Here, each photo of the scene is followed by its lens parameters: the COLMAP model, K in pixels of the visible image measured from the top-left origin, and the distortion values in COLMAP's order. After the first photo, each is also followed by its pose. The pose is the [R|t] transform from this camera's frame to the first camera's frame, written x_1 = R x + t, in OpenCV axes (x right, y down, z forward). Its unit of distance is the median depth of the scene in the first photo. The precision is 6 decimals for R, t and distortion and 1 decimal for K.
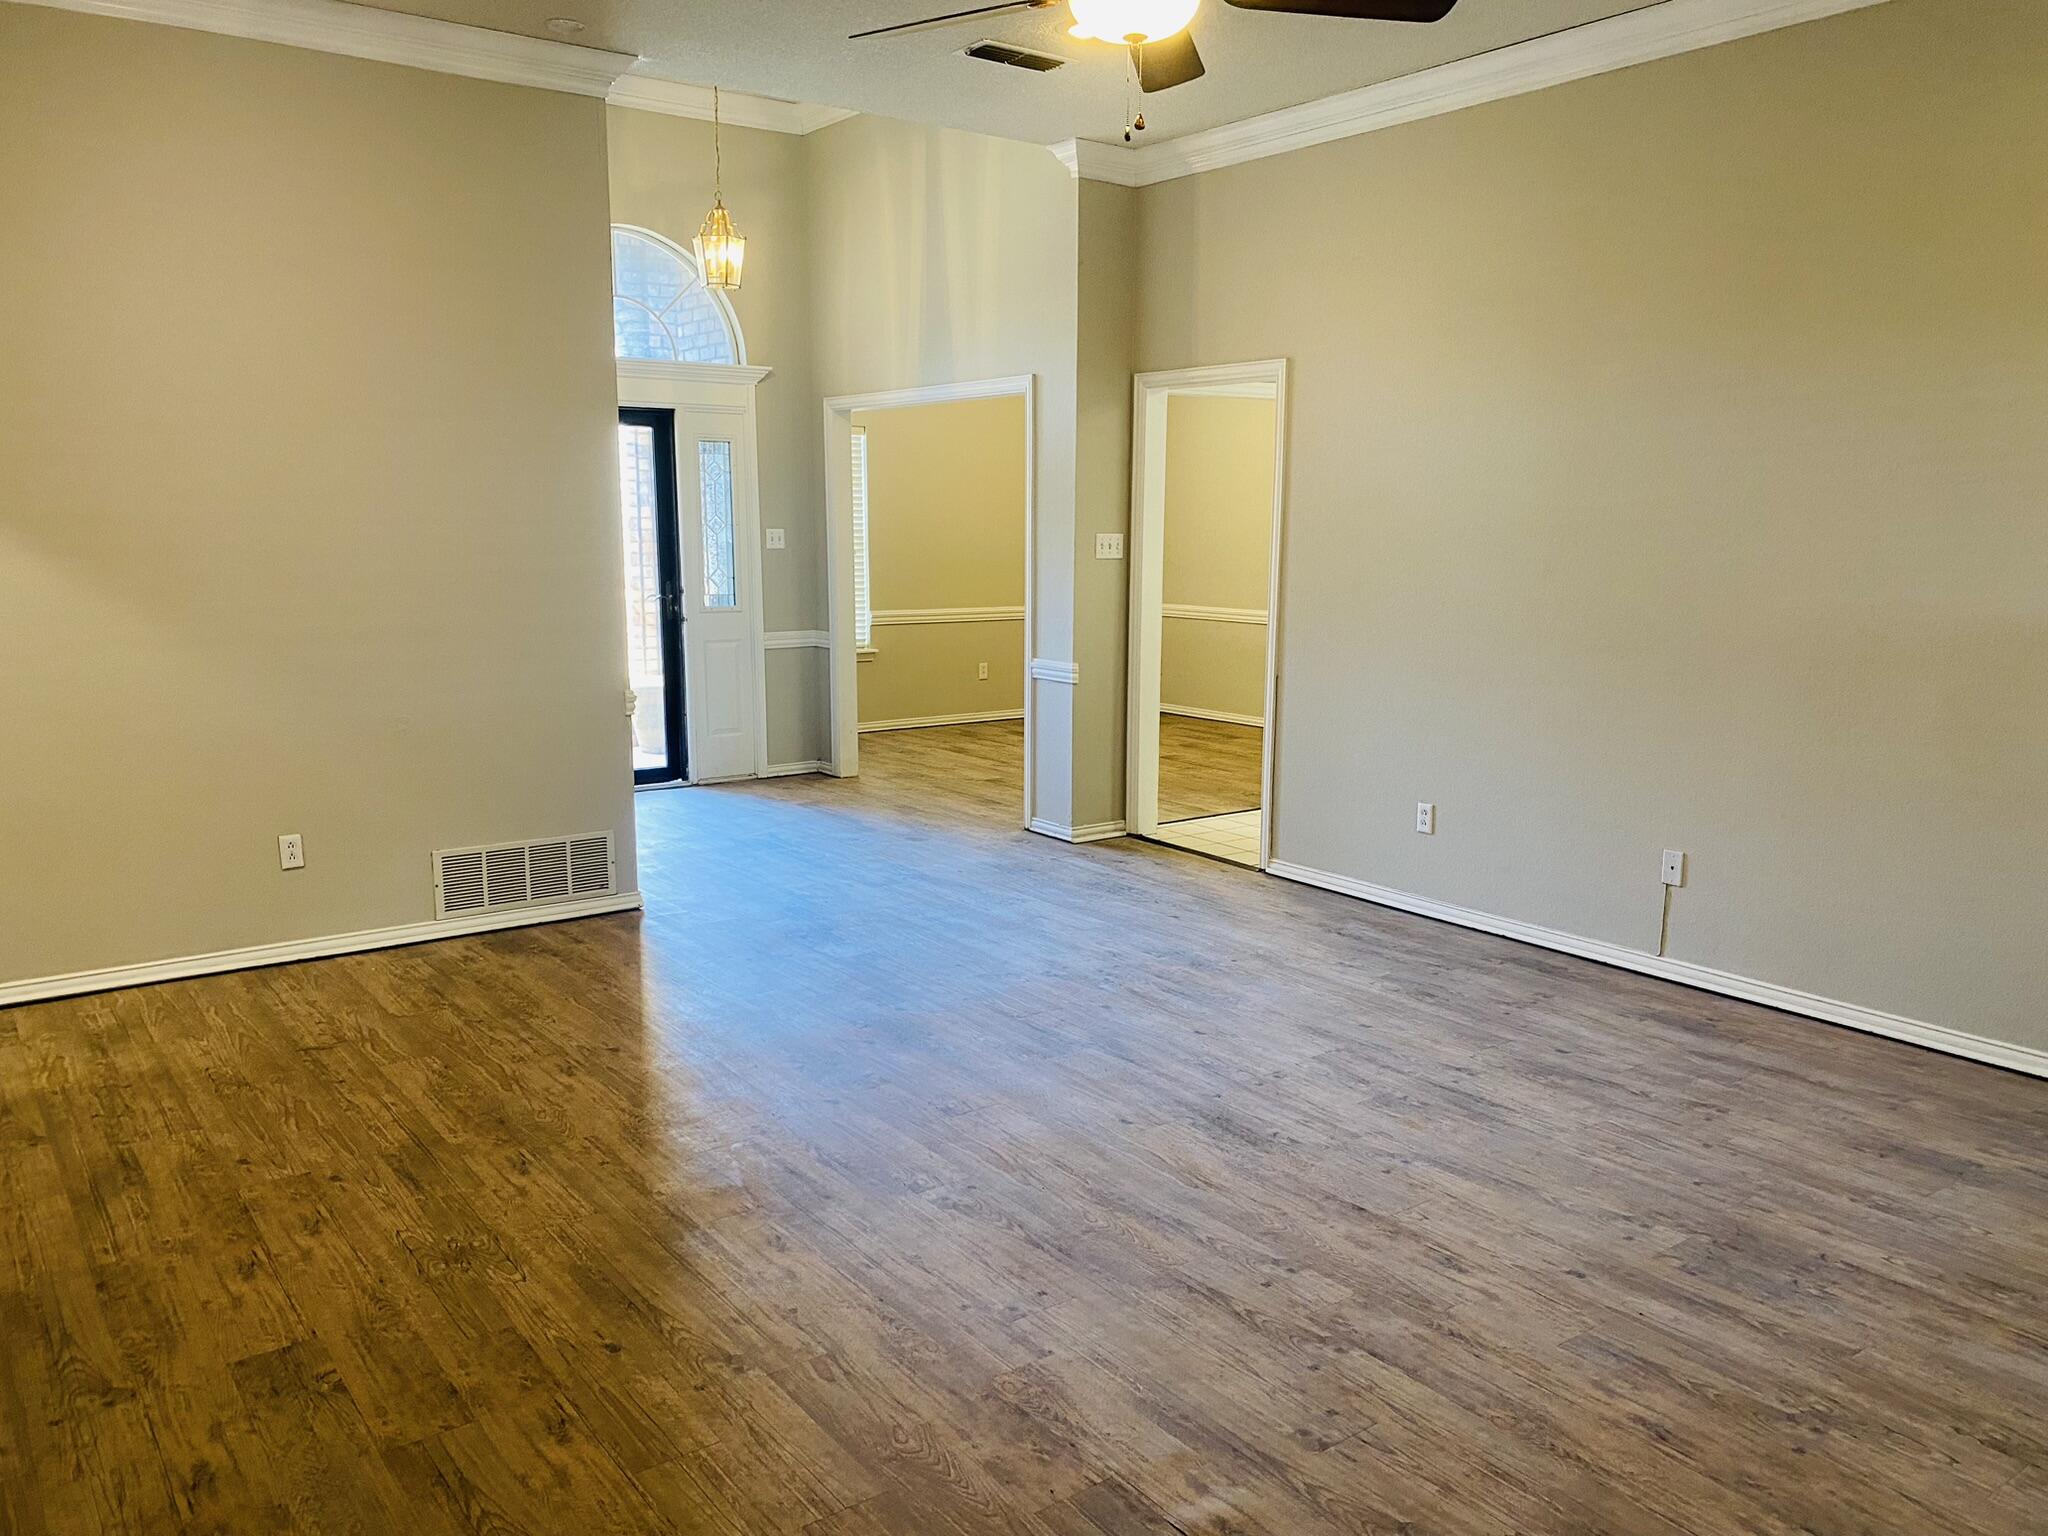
lens RADIAL K [[1568.0, 0, 1042.5], [0, 1568.0, 772.2], [0, 0, 1]] dist [0.009440, 0.006357]
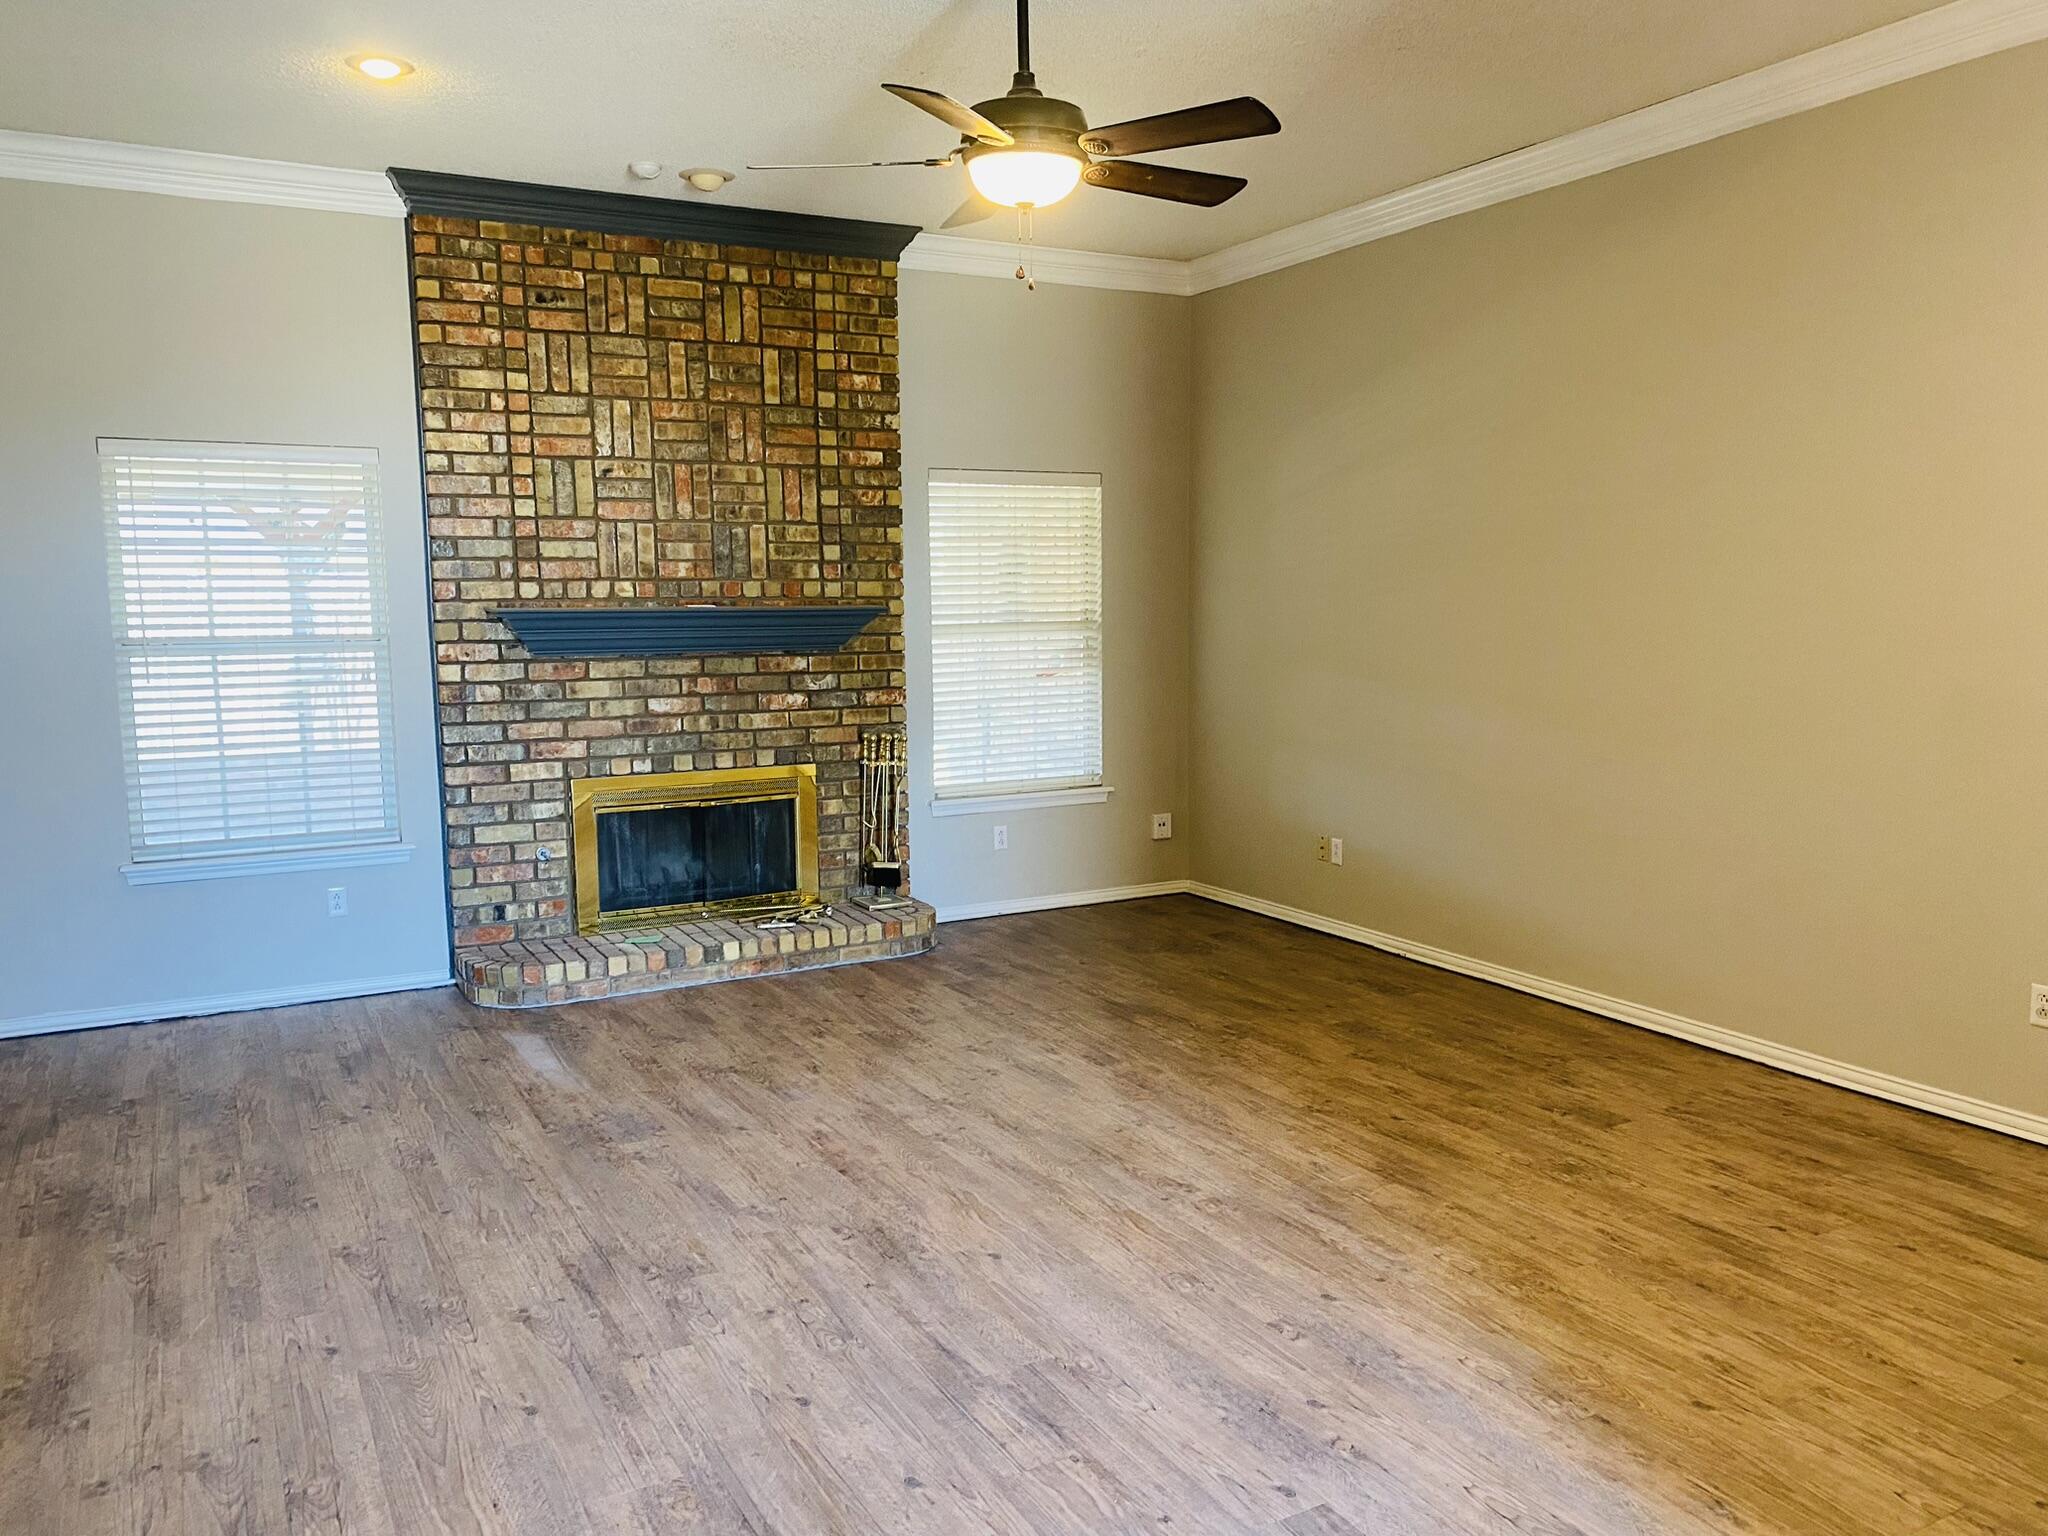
lens RADIAL K [[1551.0, 0, 1036.8], [0, 1551.0, 773.1], [0, 0, 1]] dist [0.105936, -0.182446]
pose [[-0.989954, -0.011919, 0.140884, -0.112828], [0.027994, 0.960190, 0.277943, -0.352031], [-0.138588, 0.279095, -0.950210, 2.080628]]
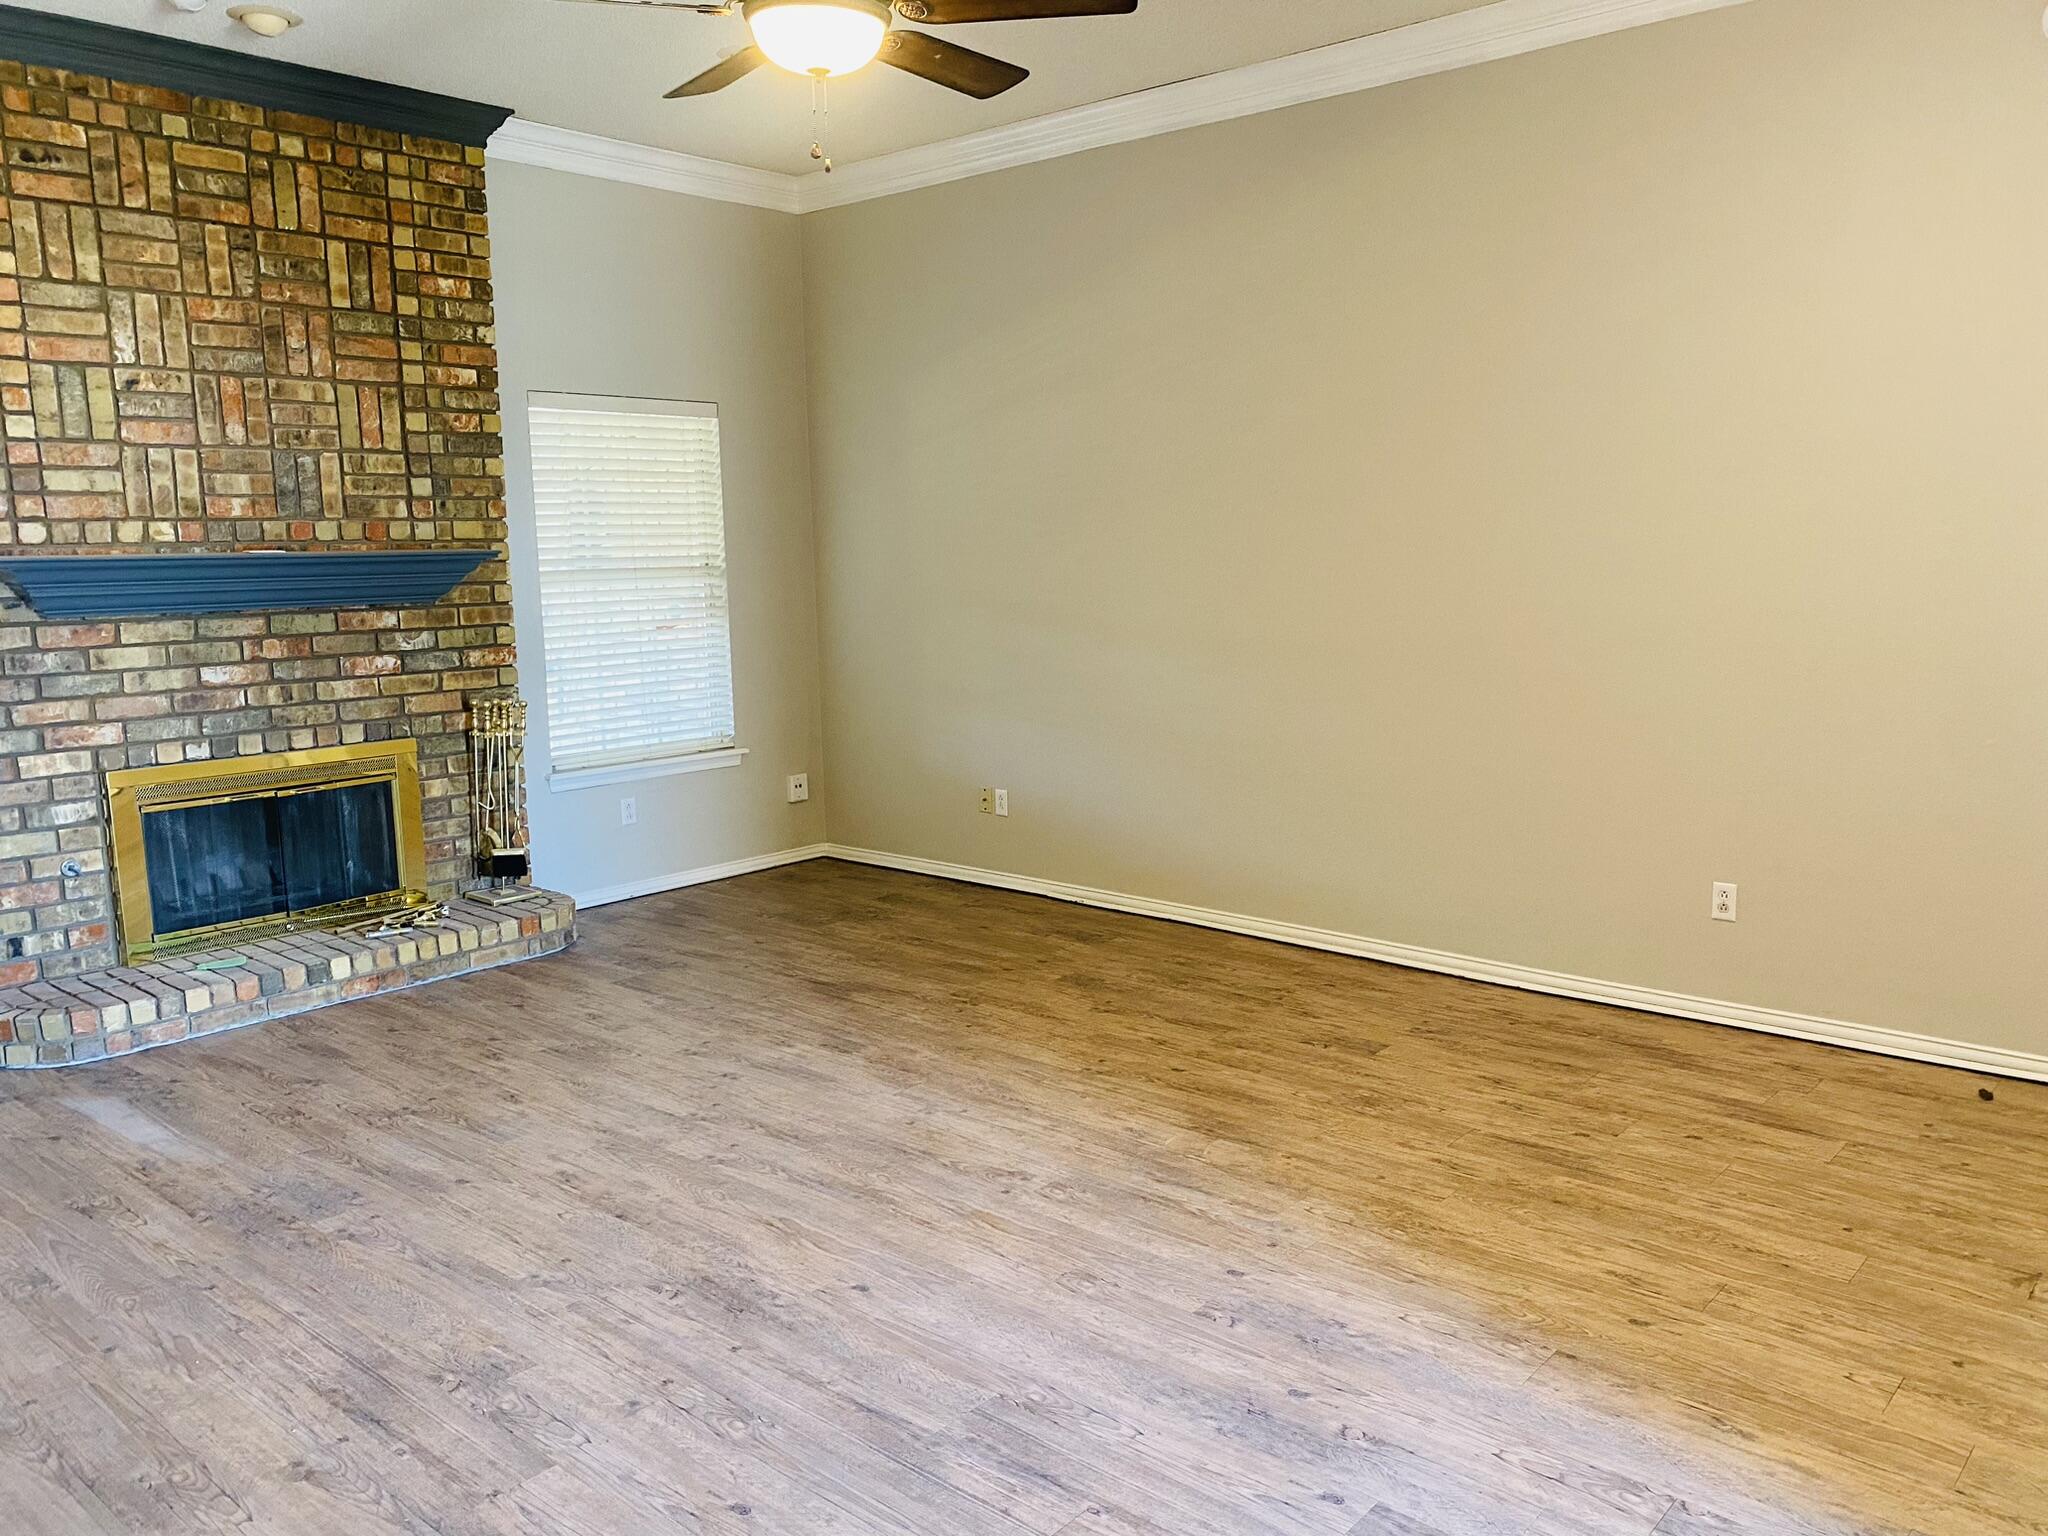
lens RADIAL K [[1568.0, 0, 1042.5], [0, 1568.0, 772.2], [0, 0, 1]] dist [0.009440, 0.006357]
pose [[-0.977945, 0.040674, -0.204862, 0.134813], [-0.024557, 0.951658, 0.306176, -0.320548], [0.207412, 0.304454, -0.929671, 1.958733]]
